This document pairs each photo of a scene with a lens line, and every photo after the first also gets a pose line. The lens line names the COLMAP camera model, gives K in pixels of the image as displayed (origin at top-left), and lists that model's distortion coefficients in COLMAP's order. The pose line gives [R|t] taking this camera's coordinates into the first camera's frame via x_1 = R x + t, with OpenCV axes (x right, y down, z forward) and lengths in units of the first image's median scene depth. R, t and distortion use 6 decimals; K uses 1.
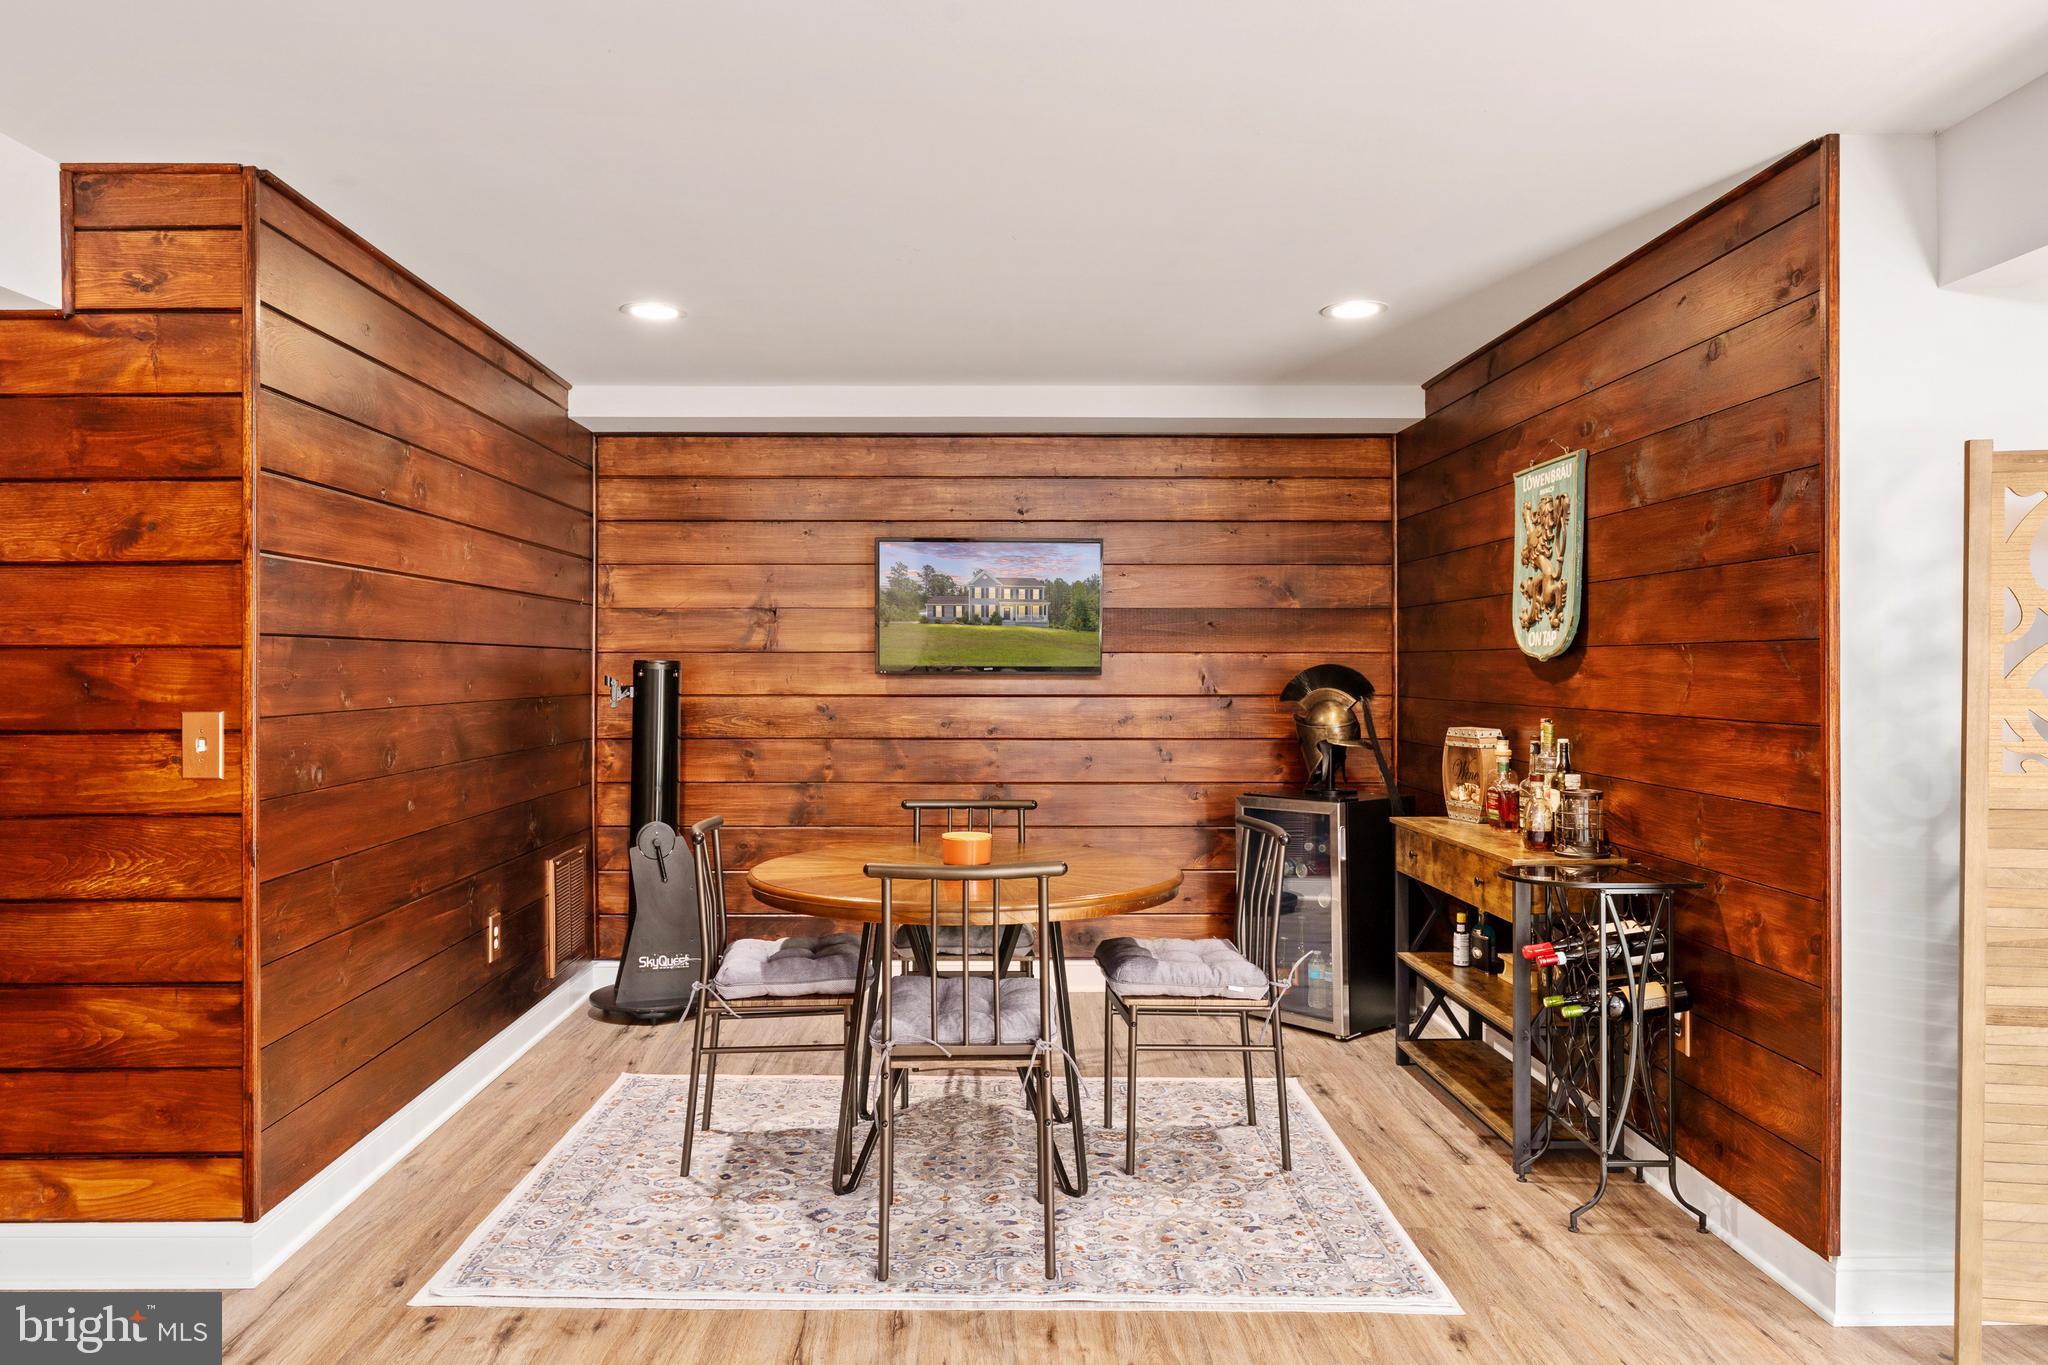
lens RADIAL K [[1372.4, 0, 1024.0], [0, 1372.4, 682.5], [0, 0, 1]] dist [0.000632, 0.001360]
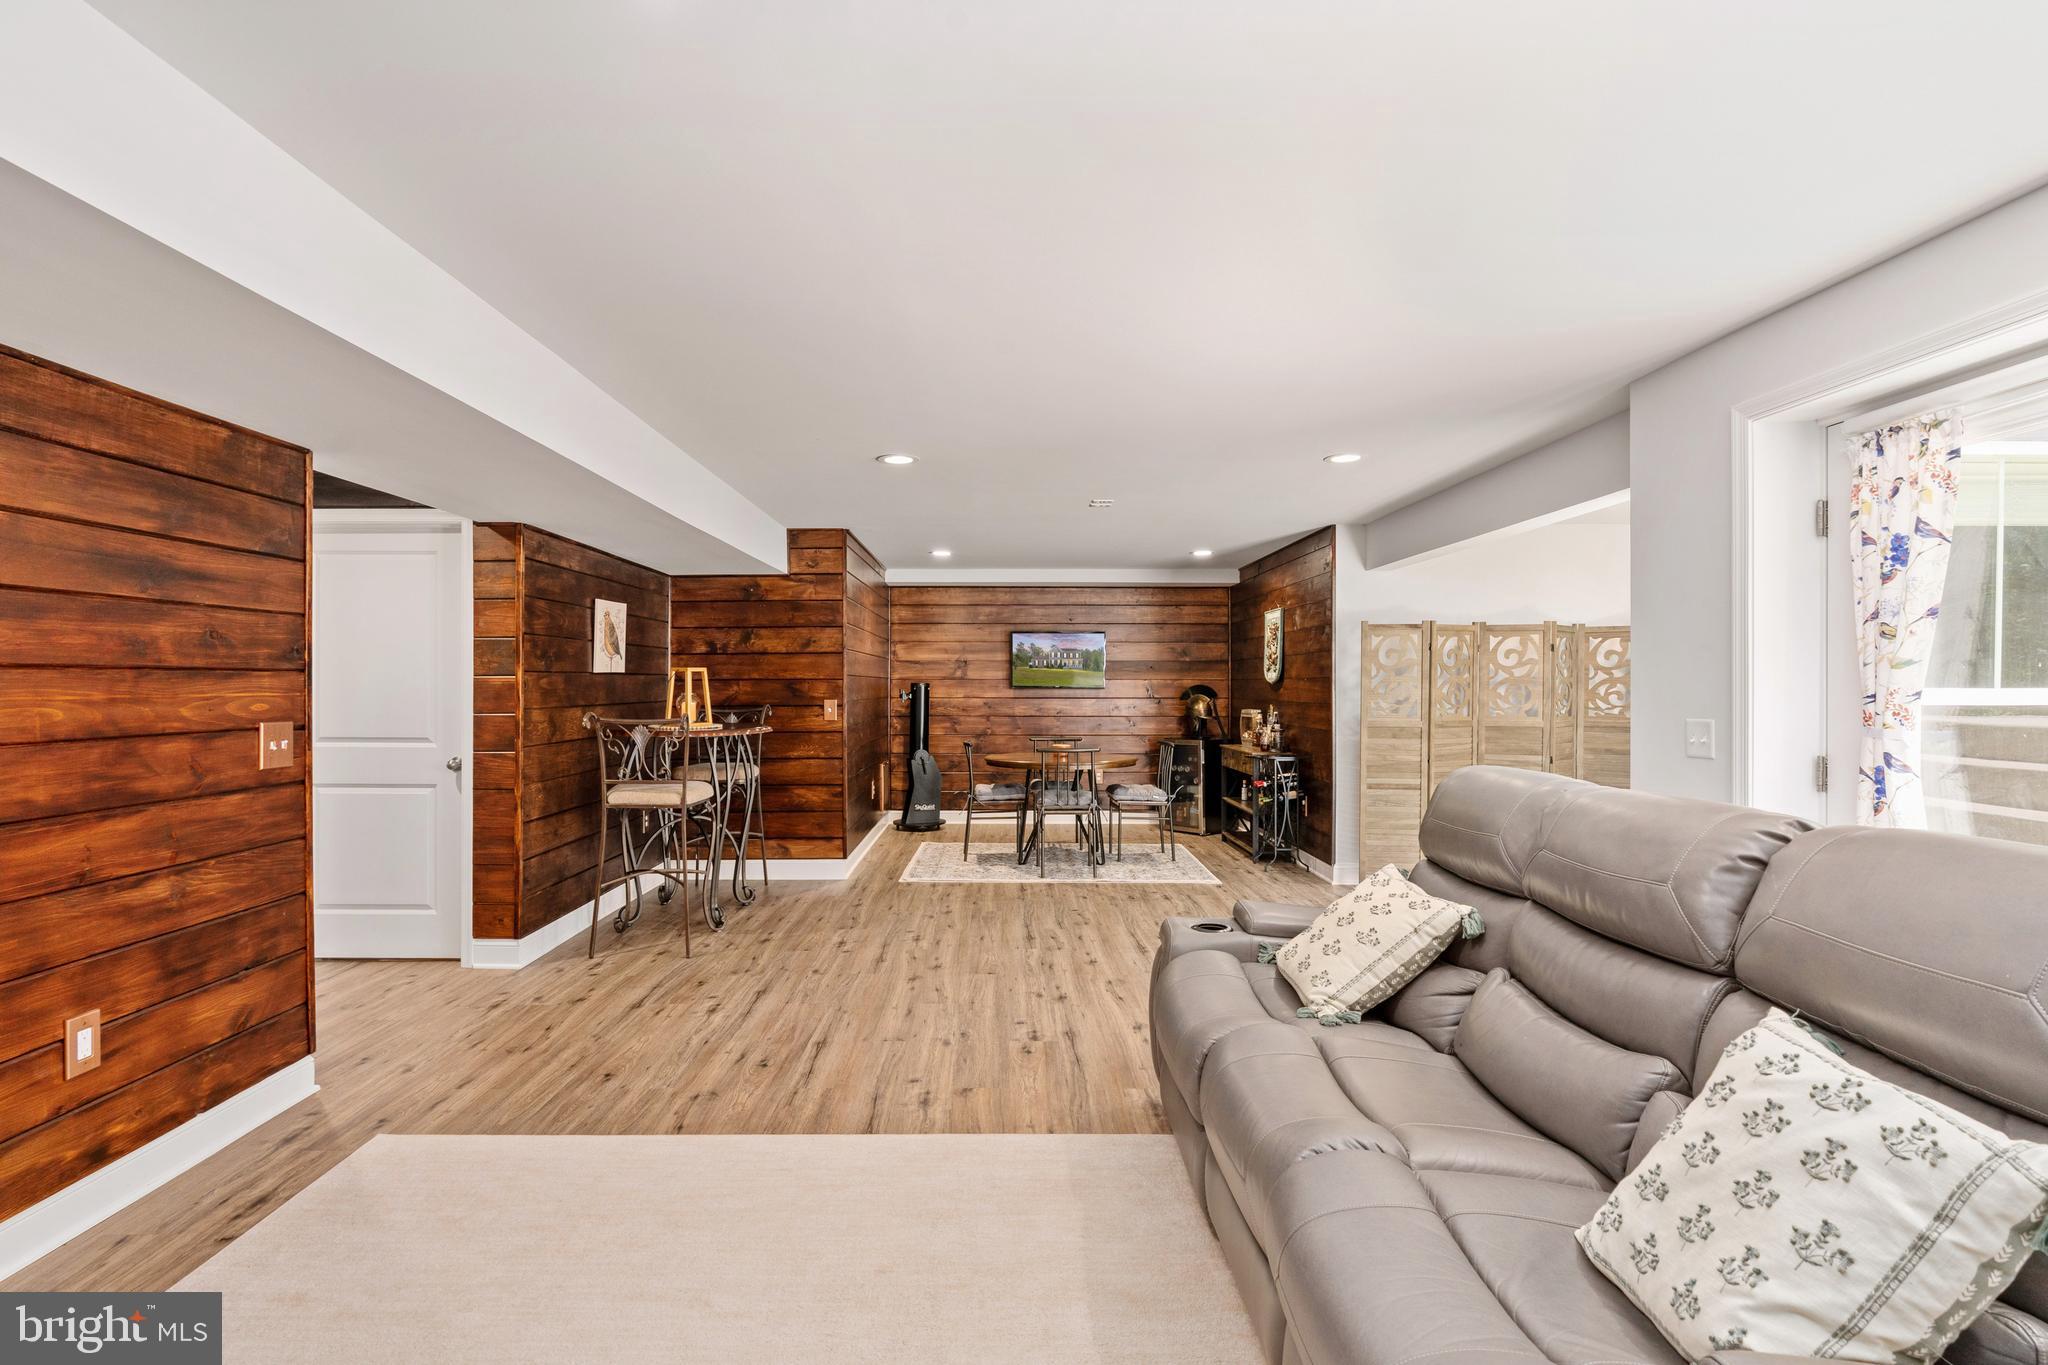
lens RADIAL K [[994.1, 0, 1056.2], [0, 994.1, 690.9], [0, 0, 1]] dist [-0.001533, 0.000795]
pose [[0.999720, 0.000696, 0.023634, -0.102134], [-0.000551, 0.999981, -0.006155, 0.012117], [-0.023638, 0.006140, 0.999702, -1.063056]]
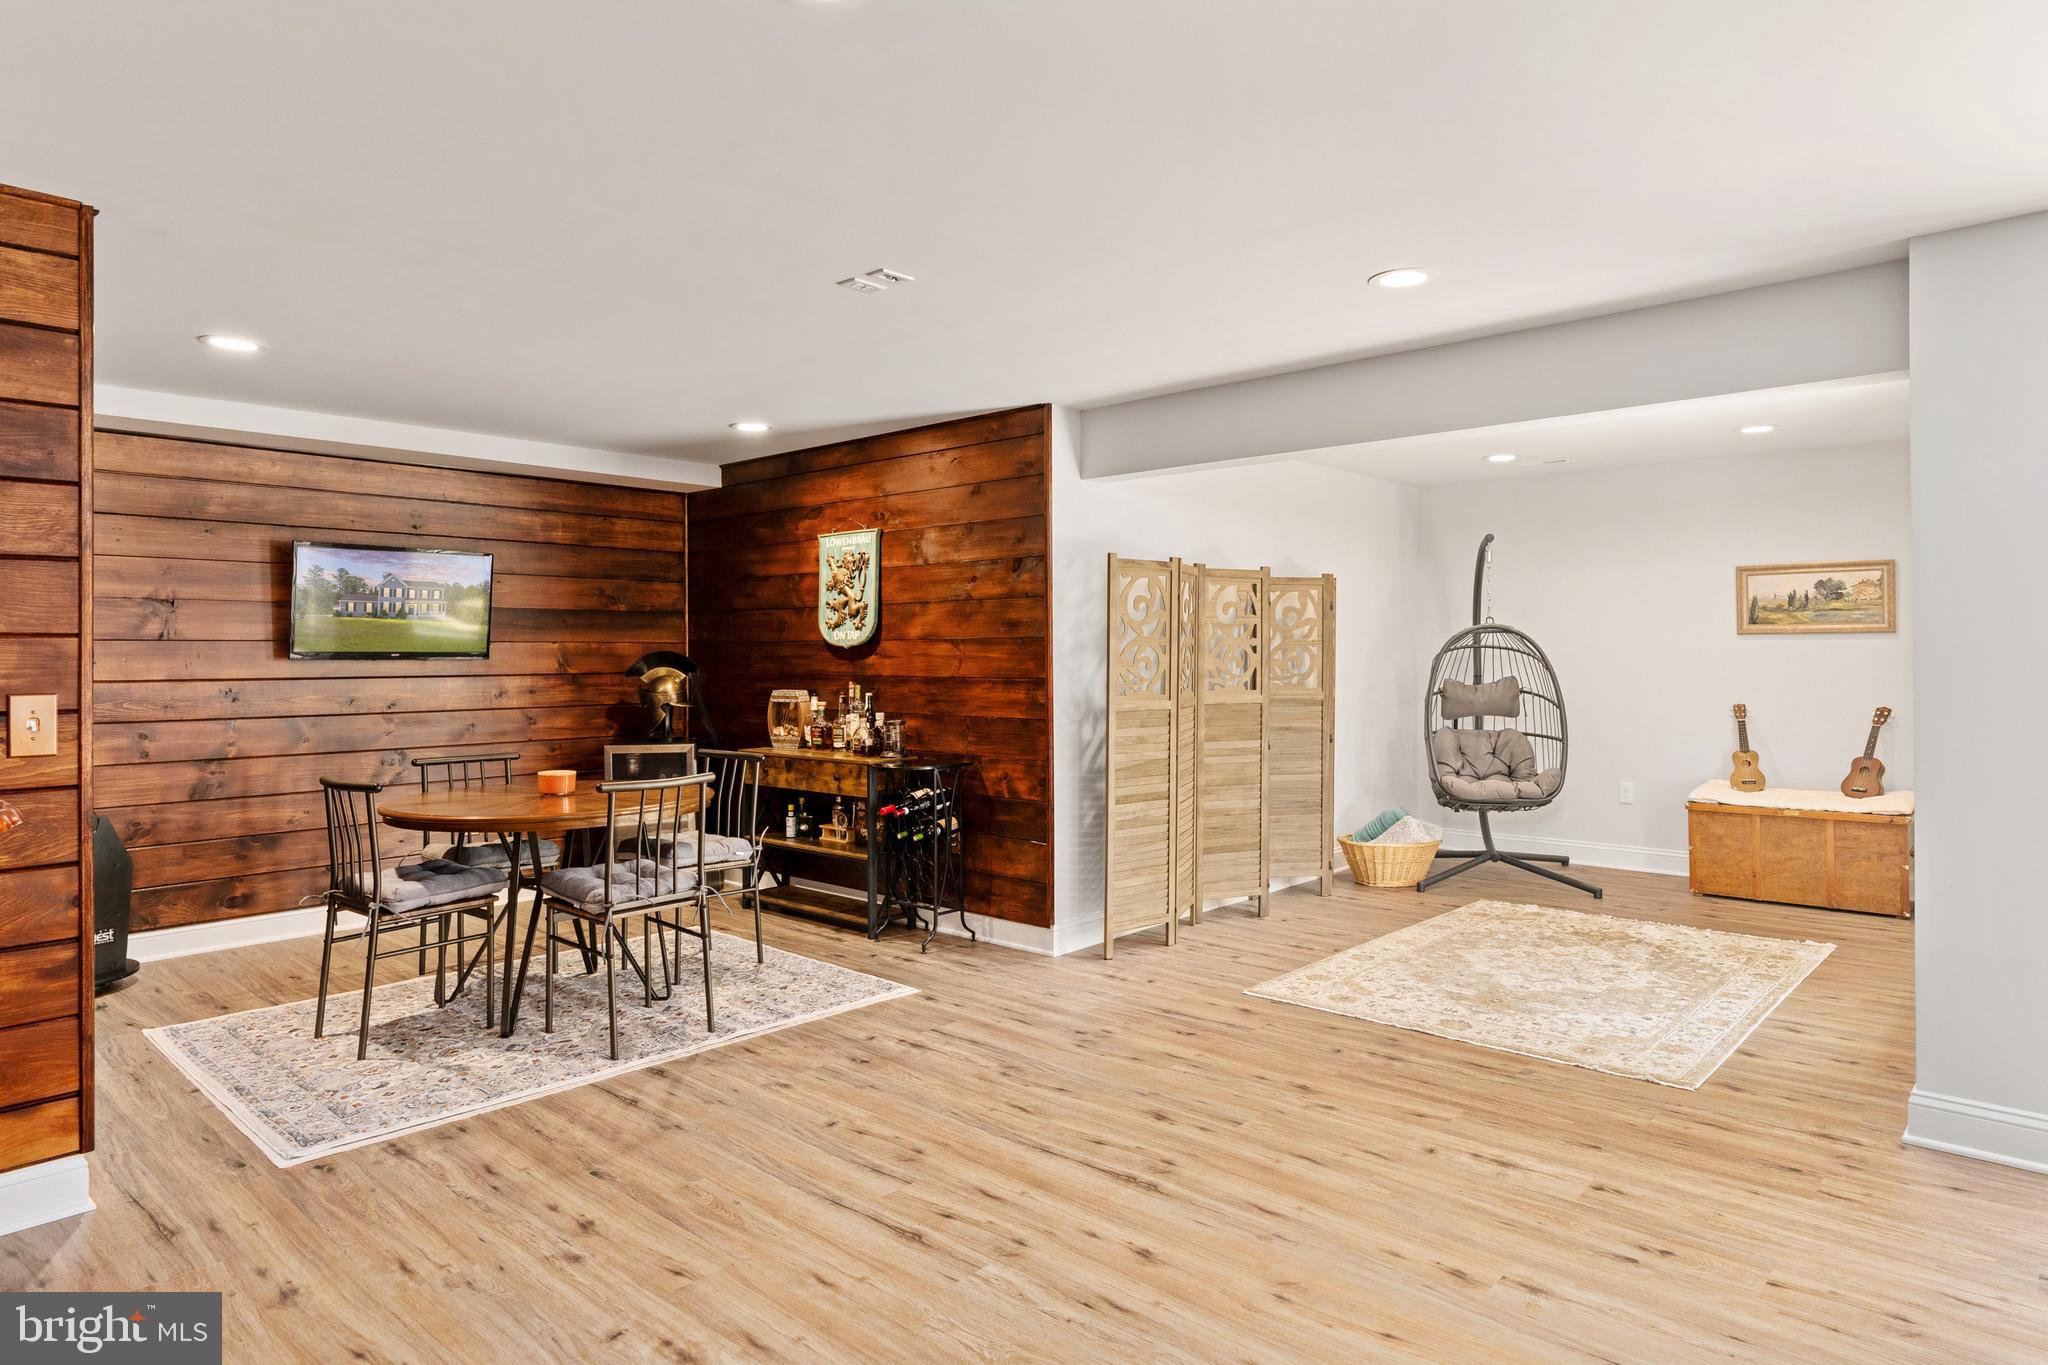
lens RADIAL K [[1152.1, 0, 1029.4], [0, 1152.1, 675.6], [0, 0, 1]] dist [-0.003531, -0.000865]
pose [[0.682119, -0.016899, 0.731046, -0.580164], [0.011677, 0.999857, 0.012217, 0.003581], [-0.731148, 0.000203, 0.682219, -0.157258]]
